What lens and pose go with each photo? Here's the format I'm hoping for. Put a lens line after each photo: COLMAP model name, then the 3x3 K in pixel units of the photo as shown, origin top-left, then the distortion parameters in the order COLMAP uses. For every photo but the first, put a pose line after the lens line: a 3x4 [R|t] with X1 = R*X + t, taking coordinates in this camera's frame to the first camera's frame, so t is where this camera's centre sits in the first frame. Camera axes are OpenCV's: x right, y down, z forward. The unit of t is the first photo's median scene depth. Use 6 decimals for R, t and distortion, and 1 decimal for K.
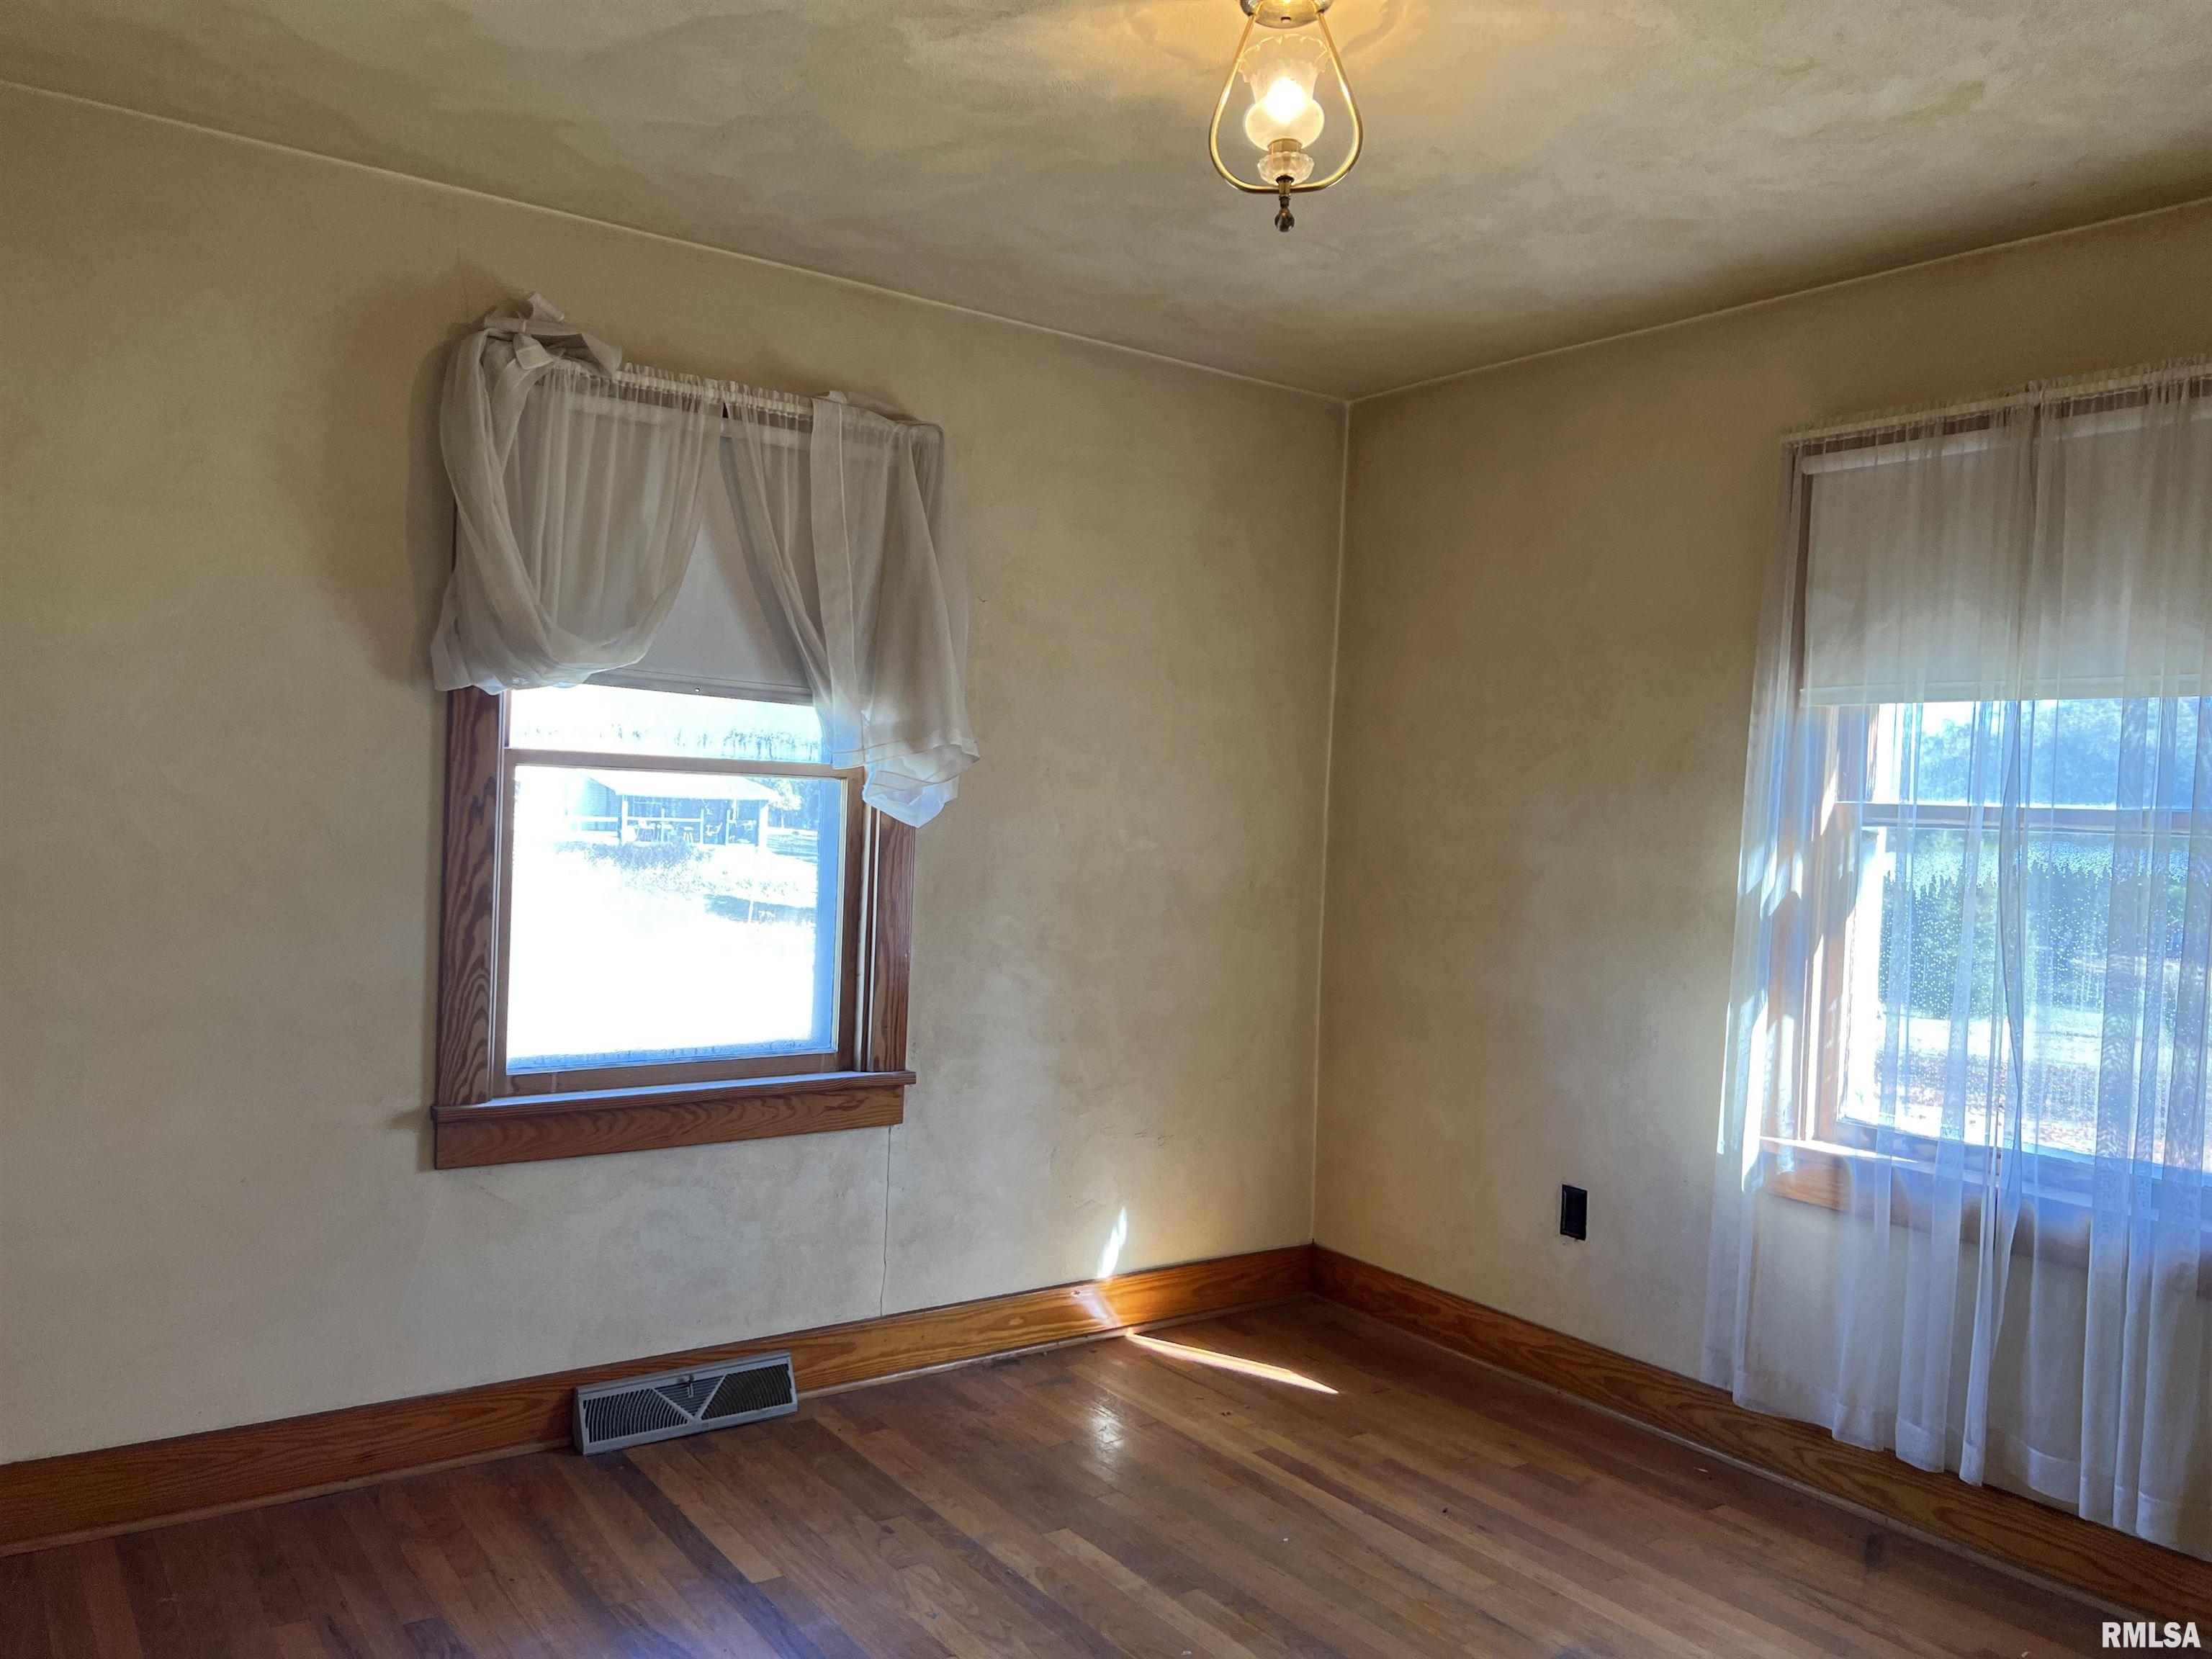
lens RADIAL K [[1700.0, 0, 1106.0], [0, 1700.0, 829.5], [0, 0, 1]] dist [0.074901, -0.075013]
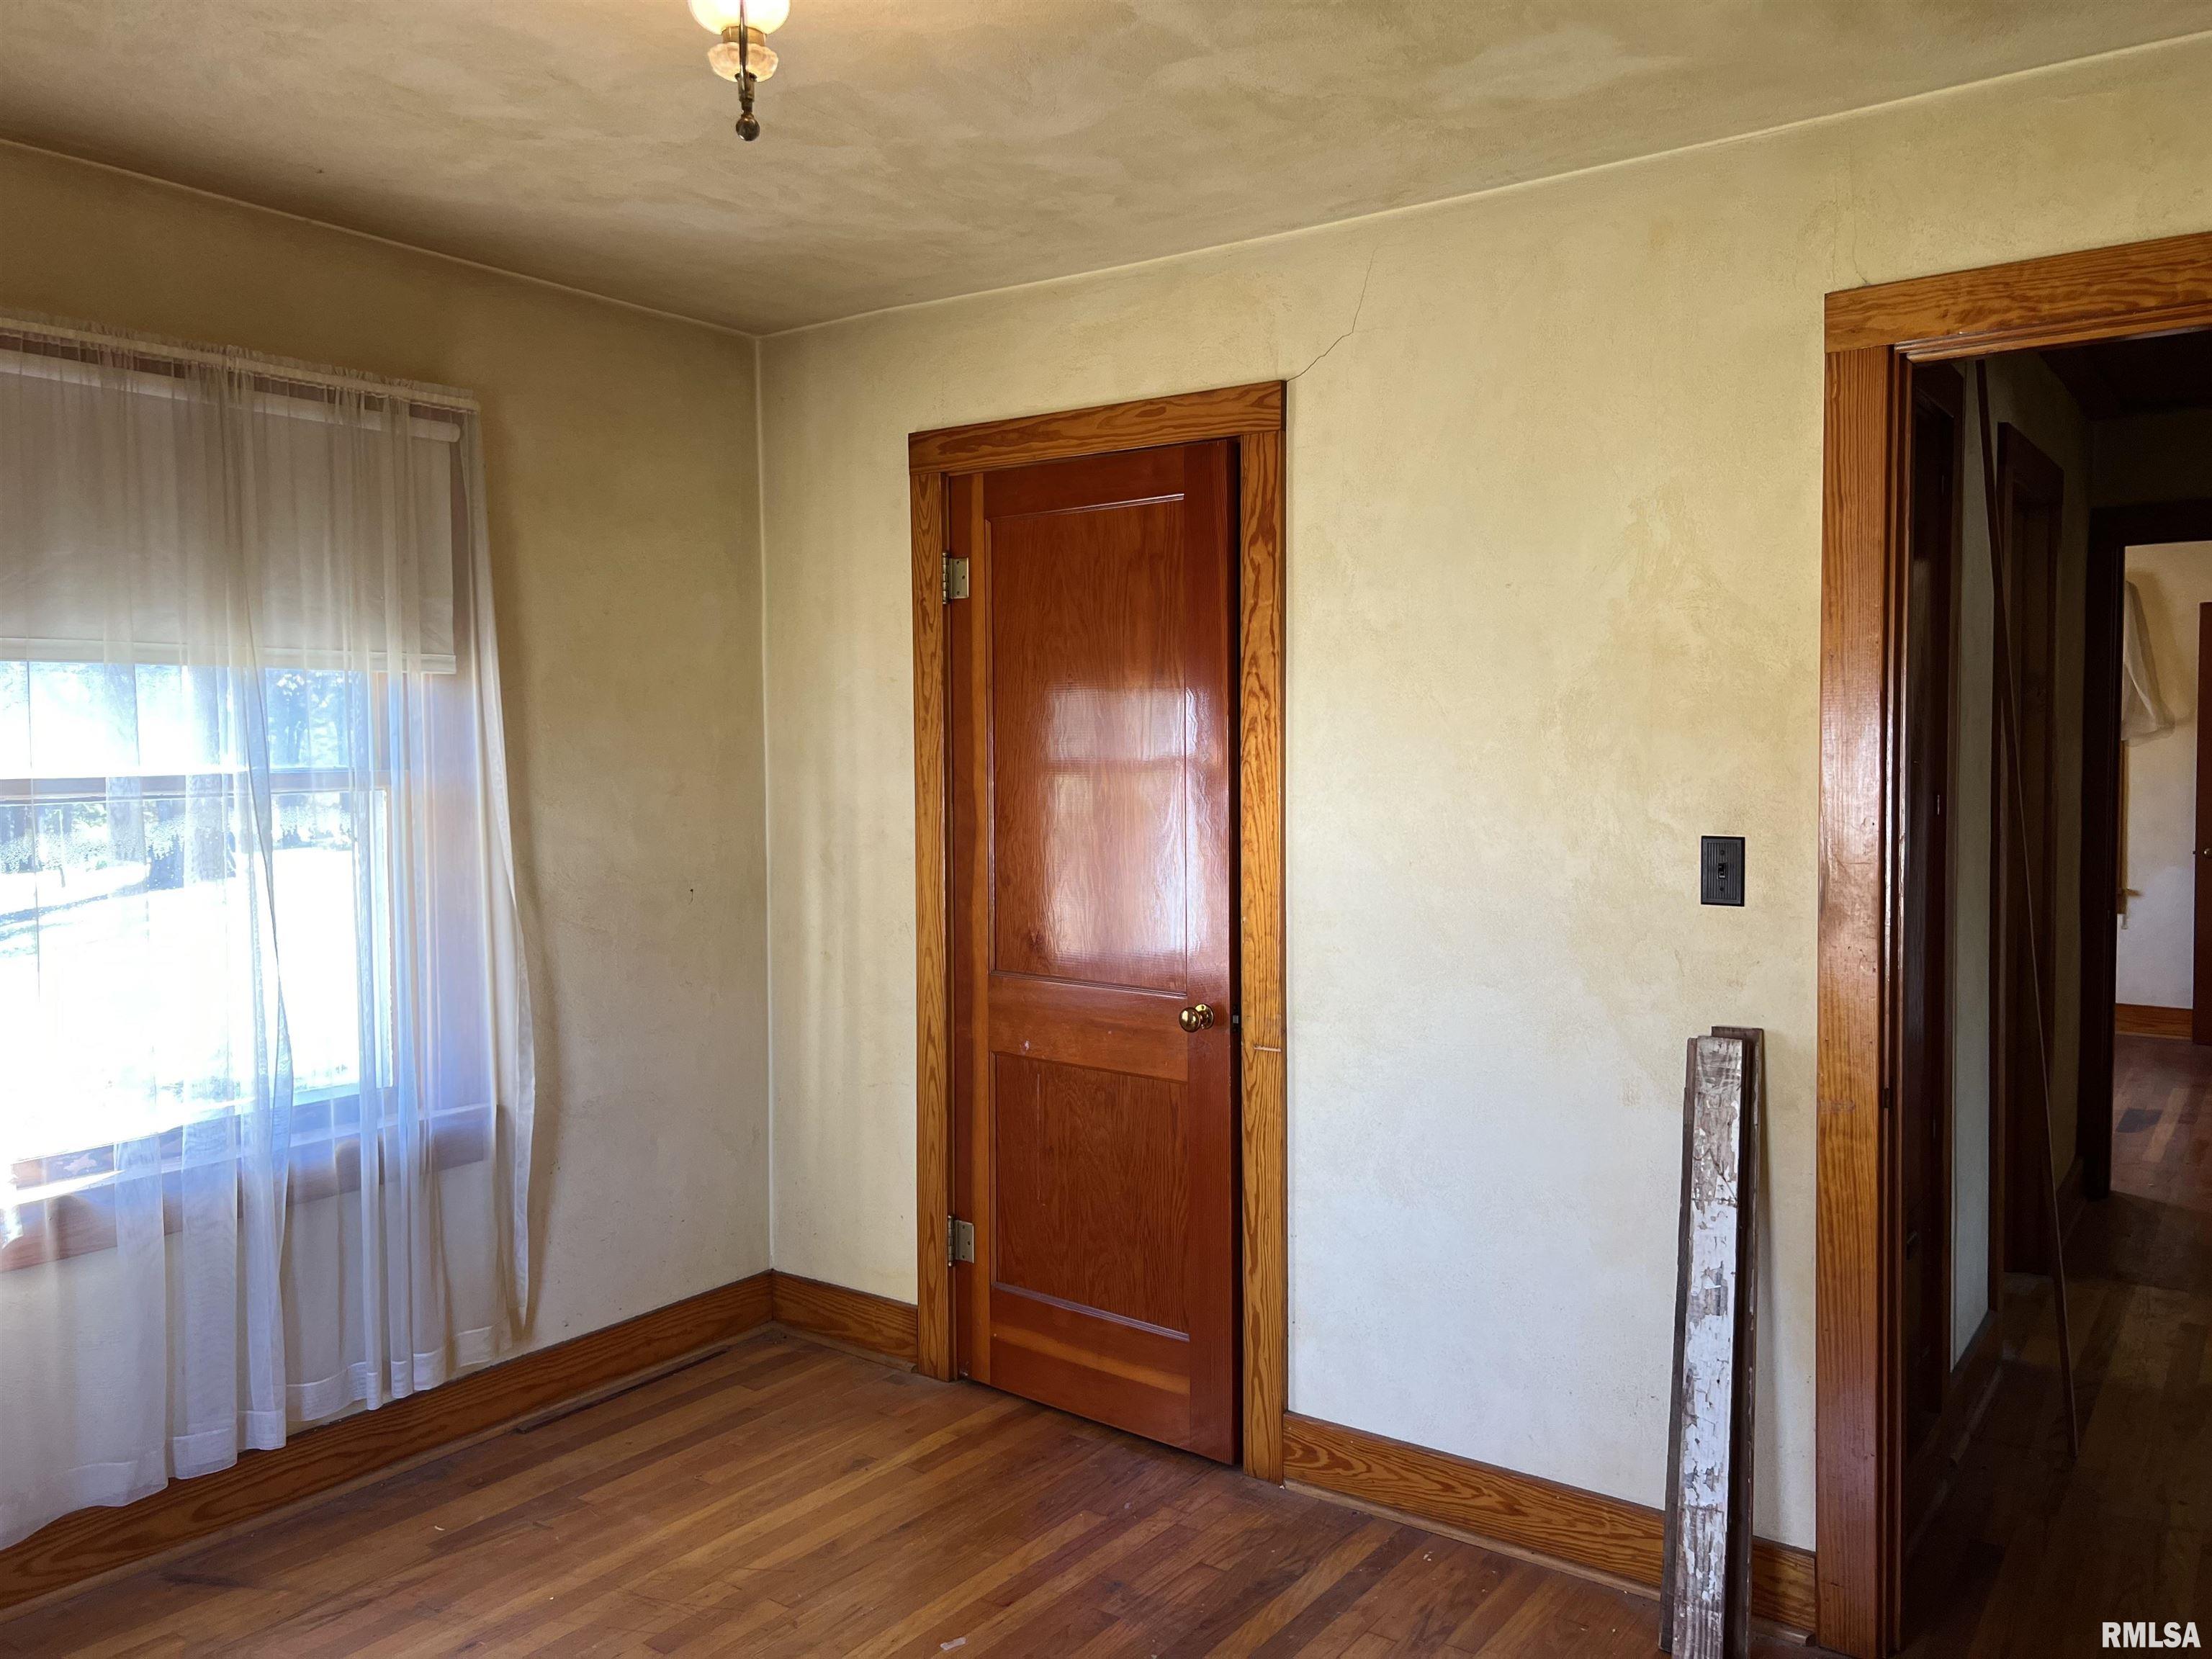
lens RADIAL K [[1699.2, 0, 1097.7], [0, 1699.2, 796.4], [0, 0, 1]] dist [0.078143, -0.079623]
pose [[-0.309343, -0.070968, 0.948299, -0.581308], [0.012825, 0.996809, 0.078782, -0.073925], [-0.950864, 0.036533, -0.307445, 0.848624]]
